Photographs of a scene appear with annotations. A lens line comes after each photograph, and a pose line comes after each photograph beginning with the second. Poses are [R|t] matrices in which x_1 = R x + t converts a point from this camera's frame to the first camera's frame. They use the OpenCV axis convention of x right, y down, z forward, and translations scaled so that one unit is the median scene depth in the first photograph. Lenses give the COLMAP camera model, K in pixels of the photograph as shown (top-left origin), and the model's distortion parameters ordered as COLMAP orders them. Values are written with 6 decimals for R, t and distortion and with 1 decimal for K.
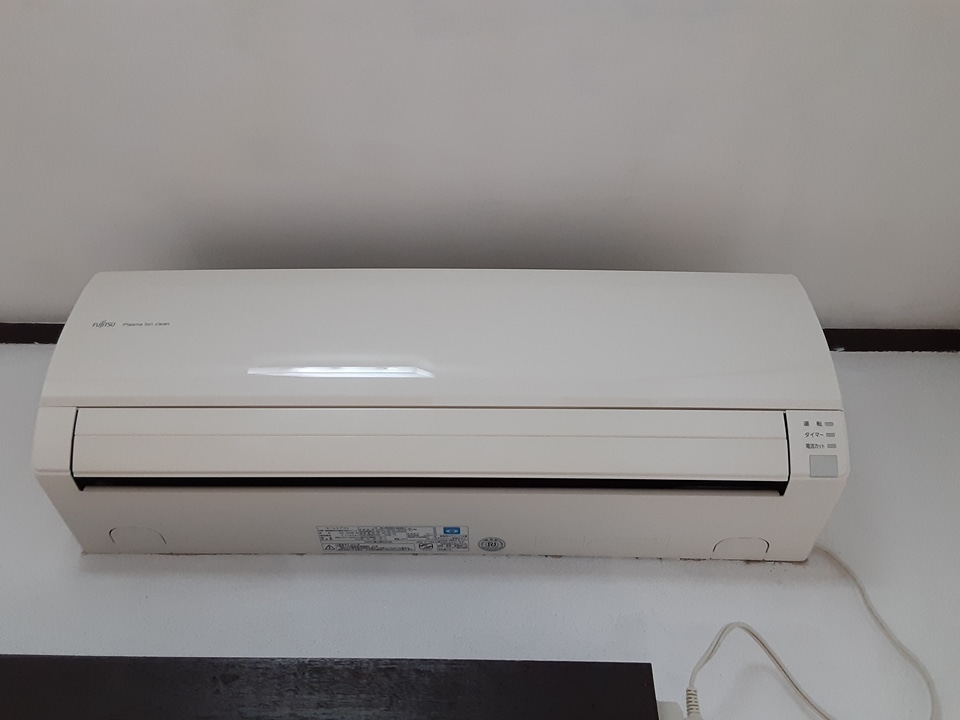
lens RADIAL K [[772.1, 0, 468.3], [0, 772.1, 363.3], [0, 0, 1]] dist [0.110867, -0.181915]
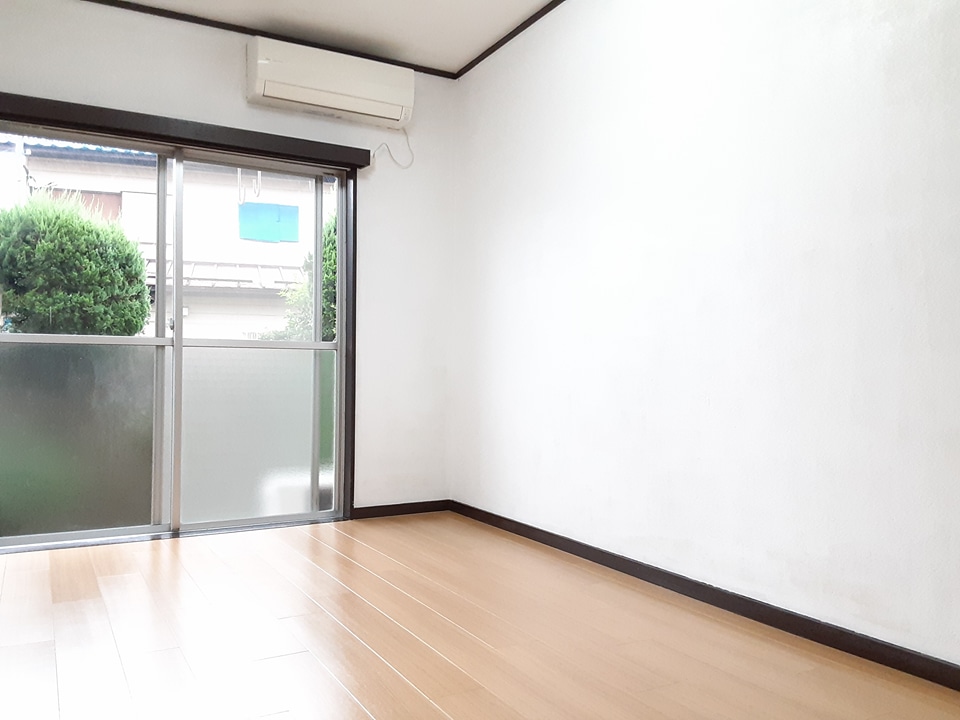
lens RADIAL K [[772.1, 0, 468.3], [0, 772.1, 363.3], [0, 0, 1]] dist [0.110867, -0.181915]
pose [[0.882245, 0.000003, 0.470790, -1.561689], [-0.319136, 0.735182, 0.598047, -1.814755], [-0.346114, -0.677870, 0.648612, -3.473592]]
